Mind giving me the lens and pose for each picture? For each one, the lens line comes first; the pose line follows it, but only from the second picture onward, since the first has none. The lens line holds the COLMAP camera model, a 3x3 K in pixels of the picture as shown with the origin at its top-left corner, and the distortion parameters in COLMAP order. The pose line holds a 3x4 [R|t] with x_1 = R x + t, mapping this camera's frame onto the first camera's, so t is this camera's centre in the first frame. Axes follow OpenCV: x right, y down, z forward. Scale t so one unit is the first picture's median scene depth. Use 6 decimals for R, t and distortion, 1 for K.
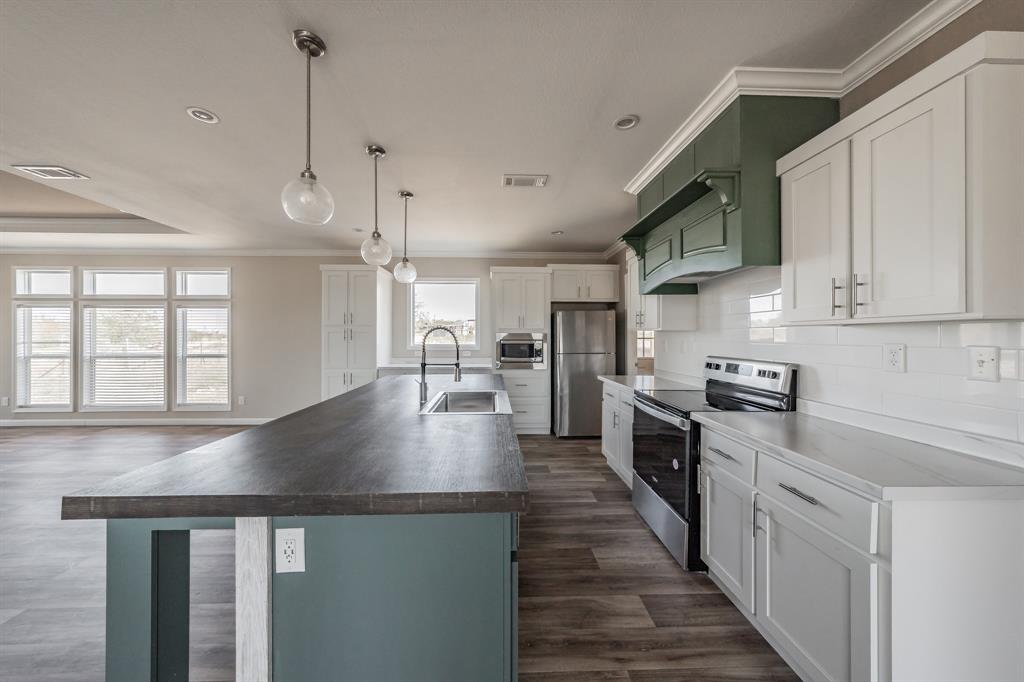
lens RADIAL K [[364.6, 0, 515.7], [0, 364.6, 335.6], [0, 0, 1]] dist [0.003012, 0.000686]
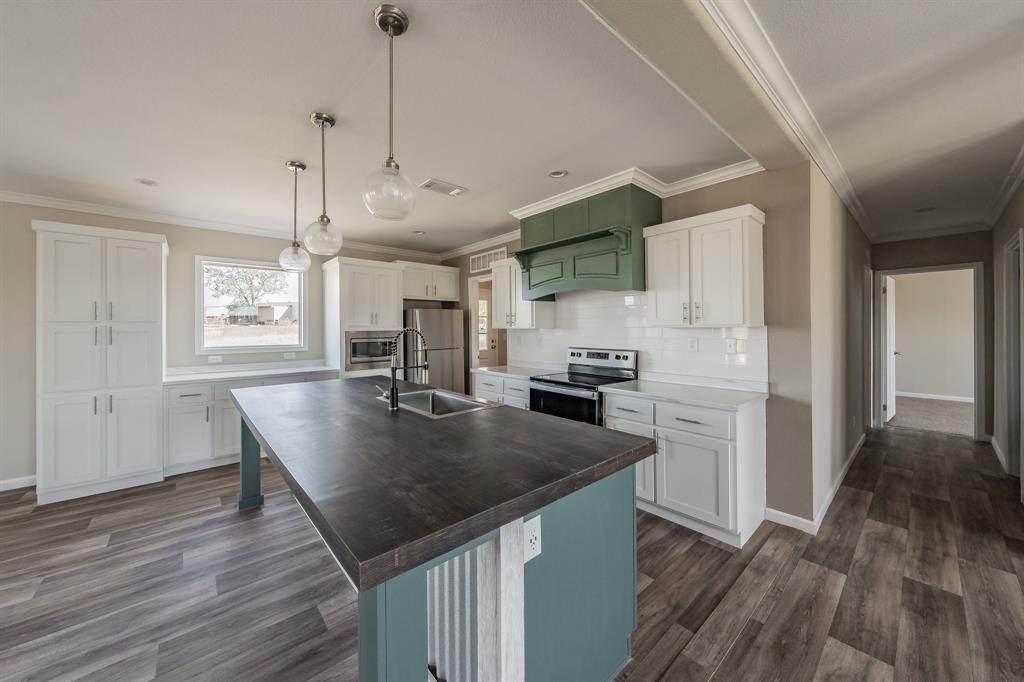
lens RADIAL K [[364.6, 0, 510.0], [0, 364.6, 326.6], [0, 0, 1]] dist [0.003012, 0.000686]
pose [[0.773481, -0.003785, 0.633809, -0.585558], [0.006785, 0.999974, -0.002308, -0.023640], [-0.633784, 0.006086, 0.773486, 0.078376]]
